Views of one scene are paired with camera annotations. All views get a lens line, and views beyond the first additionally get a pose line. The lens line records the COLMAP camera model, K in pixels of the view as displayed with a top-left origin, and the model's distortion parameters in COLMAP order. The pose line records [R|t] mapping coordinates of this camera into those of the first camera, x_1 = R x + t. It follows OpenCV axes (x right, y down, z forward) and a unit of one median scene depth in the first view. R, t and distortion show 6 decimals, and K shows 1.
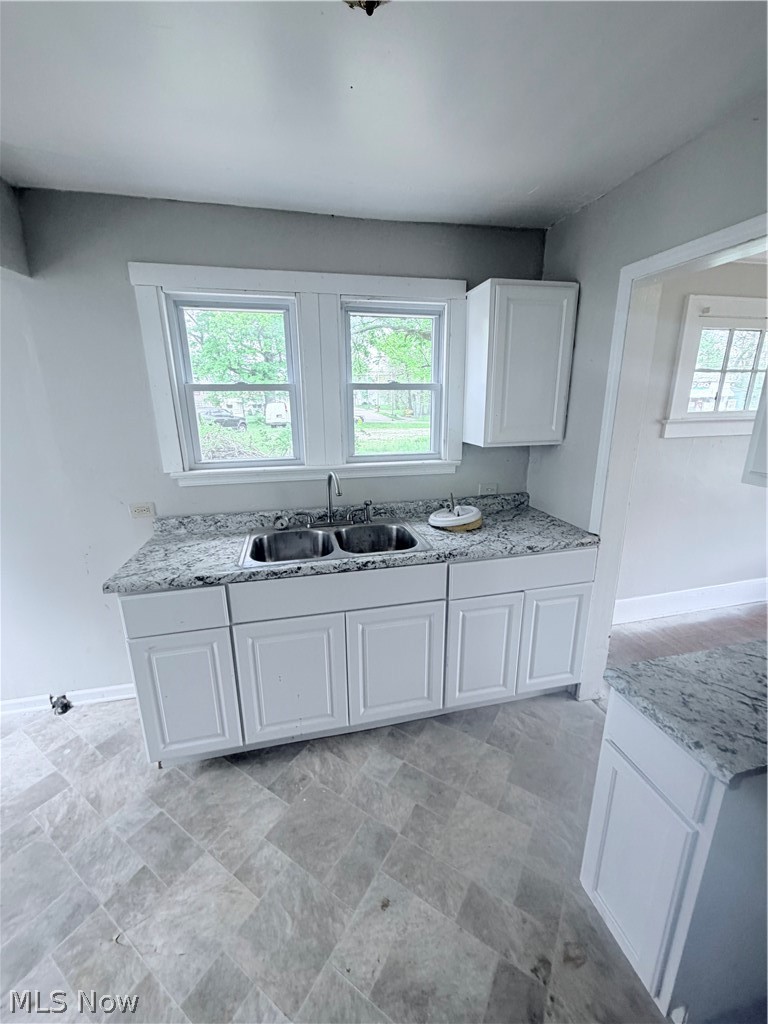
lens RADIAL K [[408.7, 0, 385.1], [0, 408.7, 508.5], [0, 0, 1]] dist [-0.000505, 0.000741]
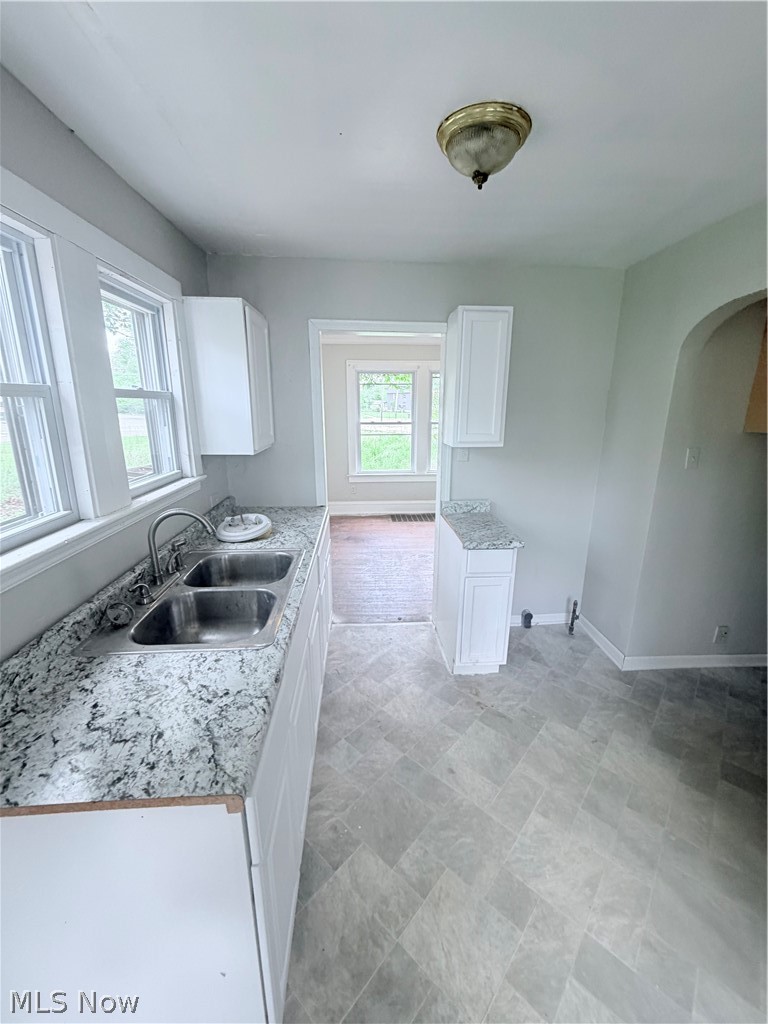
lens RADIAL K [[408.7, 0, 385.1], [0, 408.7, 508.5], [0, 0, 1]] dist [-0.000505, 0.000741]
pose [[0.168030, -0.237599, 0.956720, -0.942612], [0.248013, 0.949490, 0.192245, -0.171897], [-0.954073, 0.204976, 0.218470, 0.587742]]
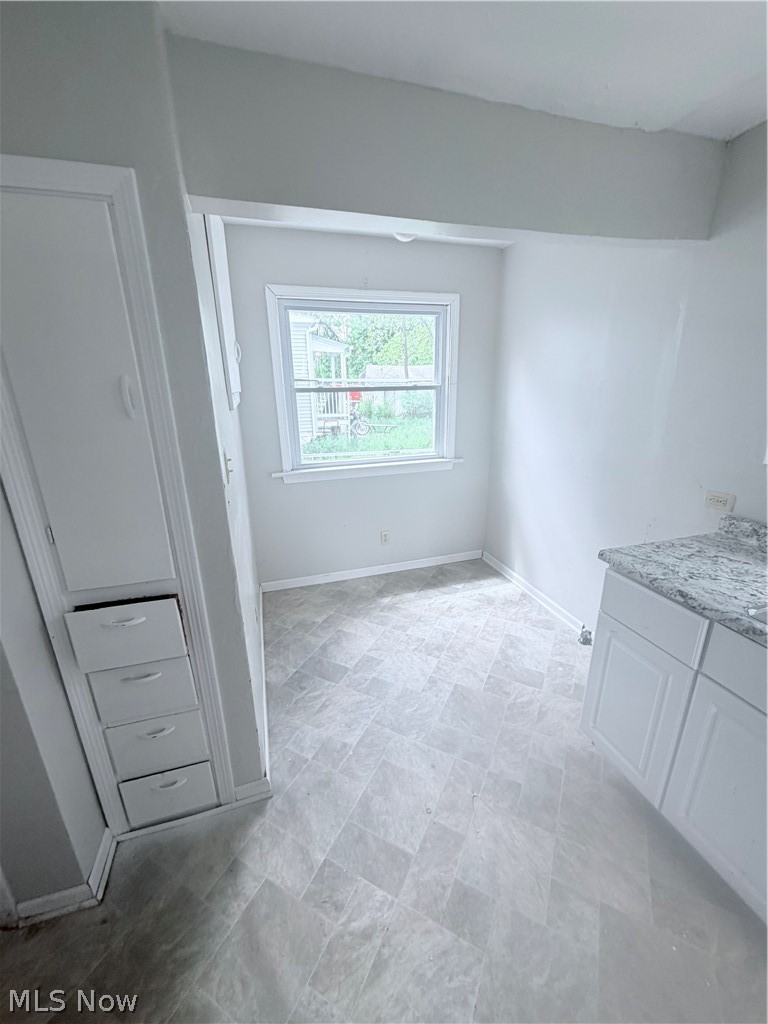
lens RADIAL K [[408.7, 0, 385.1], [0, 408.7, 508.5], [0, 0, 1]] dist [-0.000505, 0.000741]
pose [[0.075224, 0.310116, -0.947718, 0.200748], [-0.241454, 0.927793, 0.284431, -0.068678], [0.967492, 0.207435, 0.144671, 0.264949]]
